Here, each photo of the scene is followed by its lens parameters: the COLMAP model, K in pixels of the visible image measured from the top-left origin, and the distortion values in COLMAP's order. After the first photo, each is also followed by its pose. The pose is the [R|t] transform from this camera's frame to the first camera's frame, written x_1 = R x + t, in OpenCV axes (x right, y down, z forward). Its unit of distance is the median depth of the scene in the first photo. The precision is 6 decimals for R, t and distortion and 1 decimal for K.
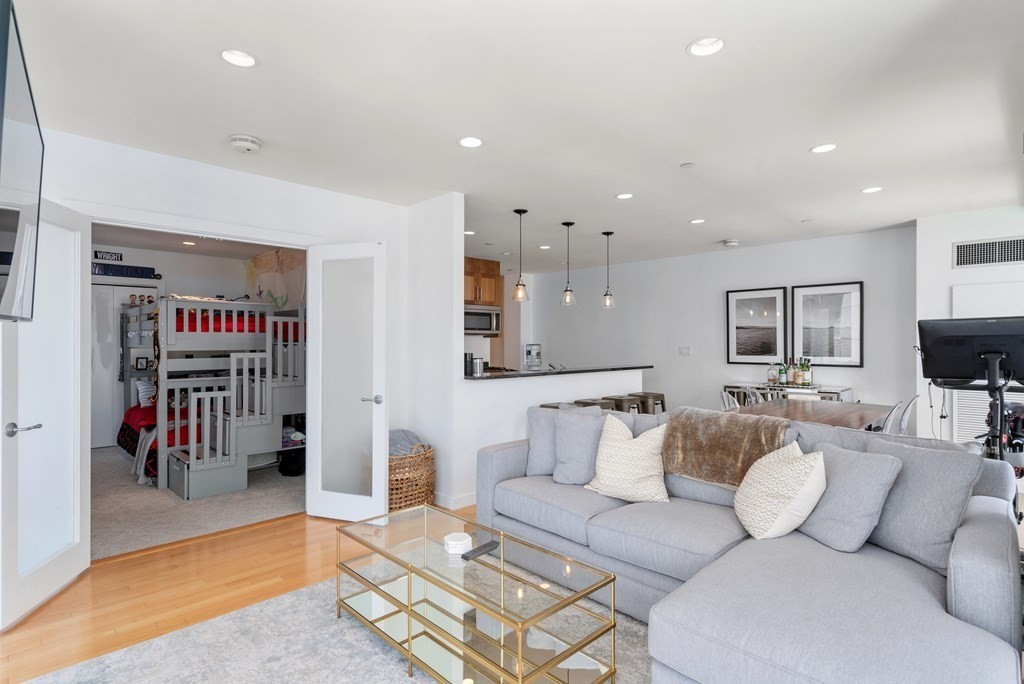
lens RADIAL K [[519.9, 0, 512.0], [0, 519.9, 342.0], [0, 0, 1]] dist [0.001363, 0.000210]
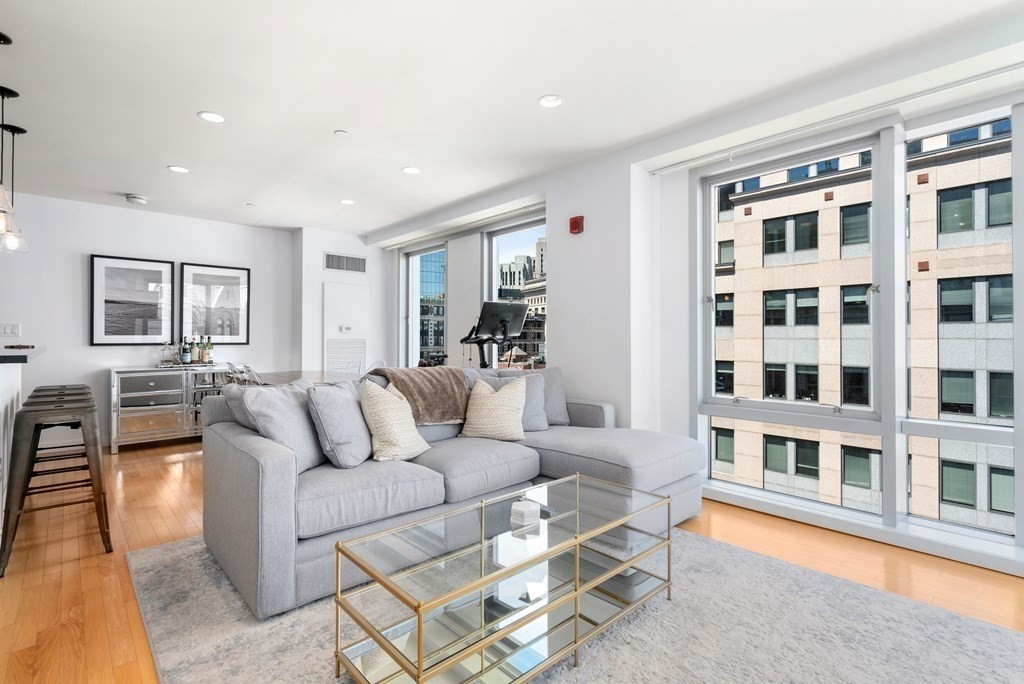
lens RADIAL K [[486.8, 0, 512.0], [0, 486.8, 342.0], [0, 0, 1]] dist [-0.000477, 0.000055]
pose [[0.035166, -0.005411, 0.999367, -0.338778], [-0.002587, 0.999981, 0.005505, 0.033162], [-0.999378, -0.002779, 0.035151, 0.359288]]
